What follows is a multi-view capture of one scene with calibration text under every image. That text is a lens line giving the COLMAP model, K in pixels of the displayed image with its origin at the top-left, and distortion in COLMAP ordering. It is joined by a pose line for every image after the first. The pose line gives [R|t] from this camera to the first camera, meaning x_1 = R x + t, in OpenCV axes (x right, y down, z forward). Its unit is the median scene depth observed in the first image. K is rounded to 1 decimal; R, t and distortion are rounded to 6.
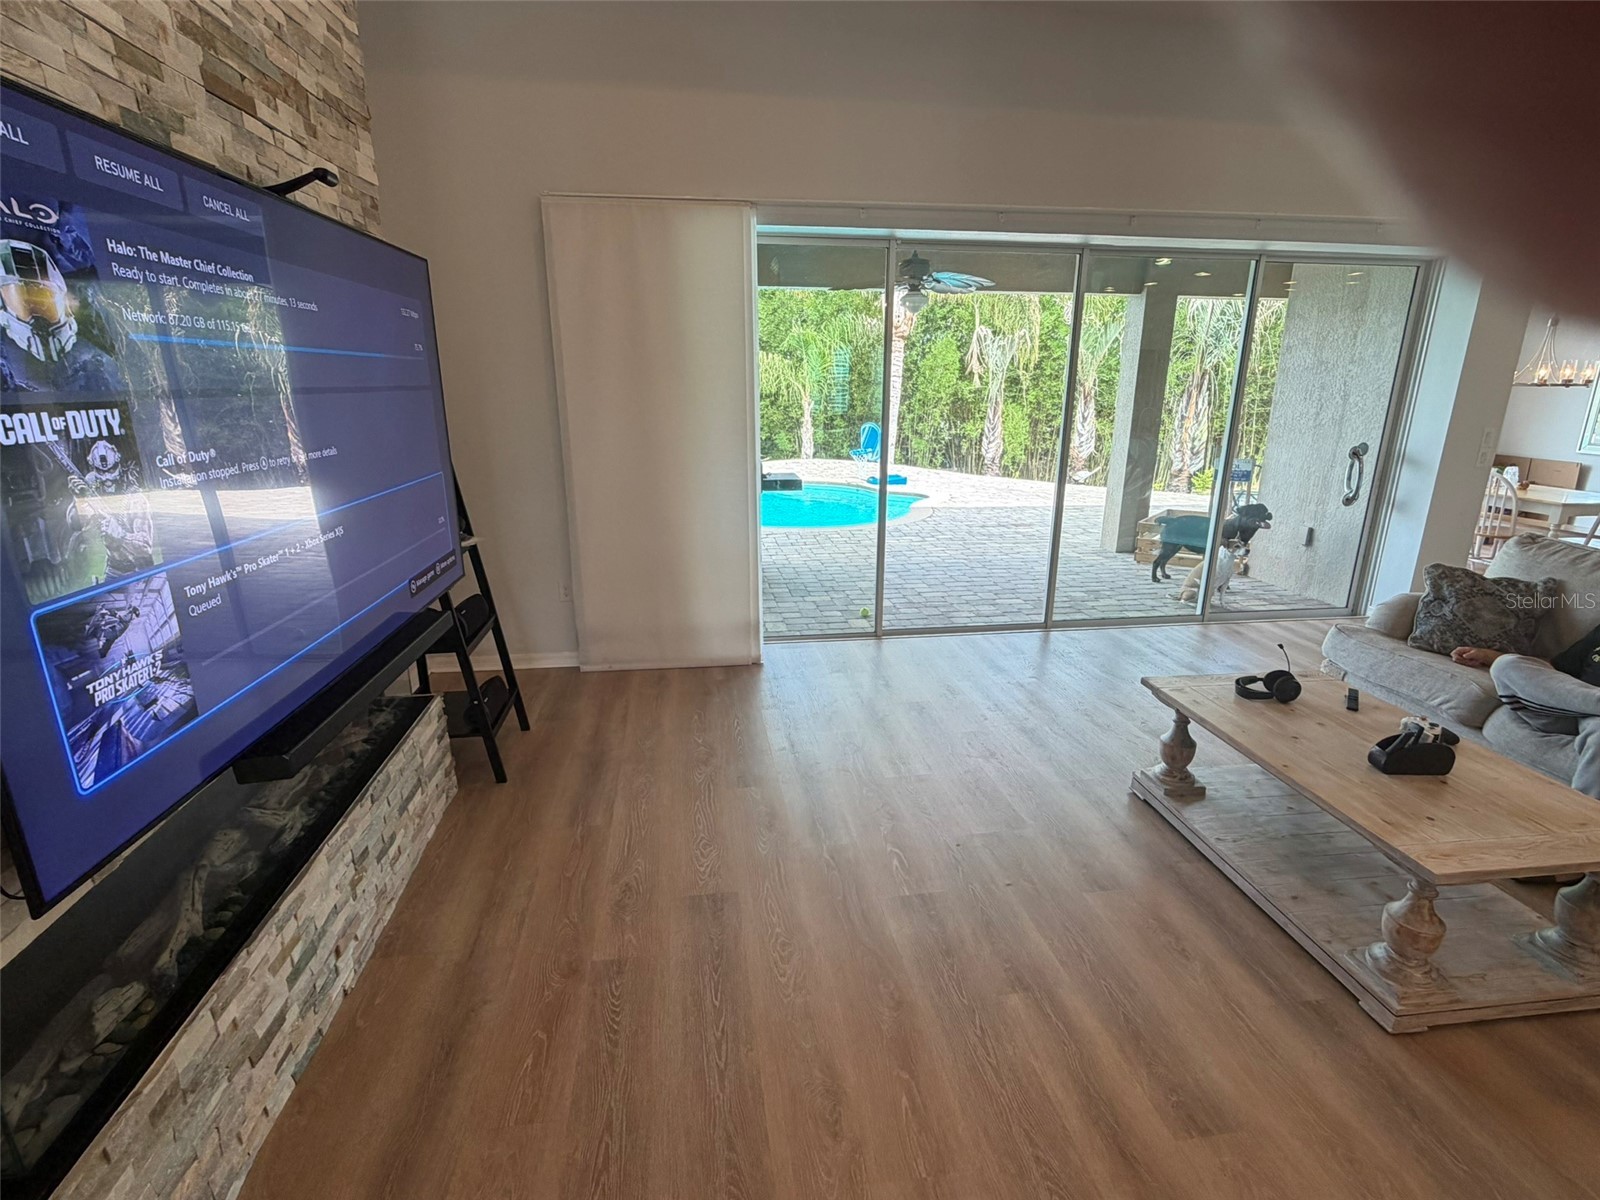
lens RADIAL K [[758.5, 0, 798.4], [0, 758.5, 602.2], [0, 0, 1]] dist [0.000680, 0.000006]
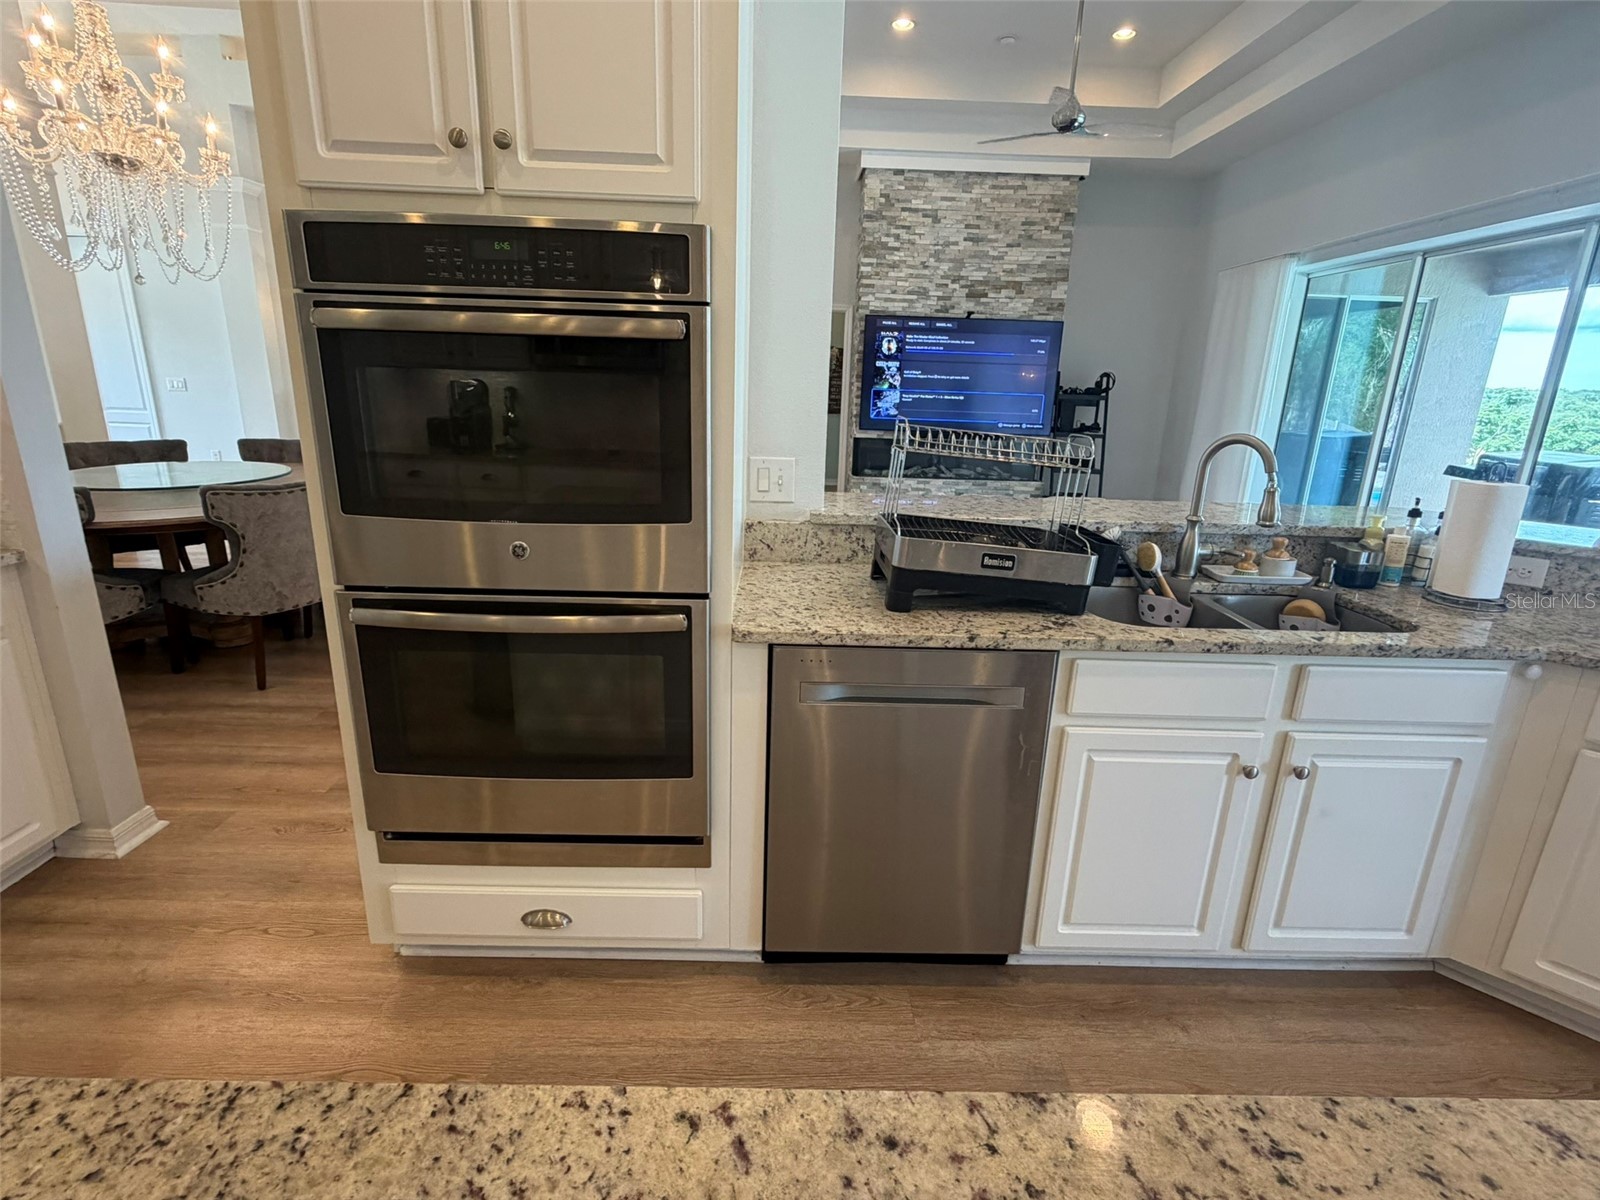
lens RADIAL K [[781.3, 0, 800.5], [0, 781.3, 594.1], [0, 0, 1]] dist [0.002199, -0.000817]
pose [[-0.108914, 0.272053, -0.956099, 5.547352], [-0.310117, 0.904518, 0.292703, -0.150661], [0.944439, 0.328382, -0.014146, 0.893570]]
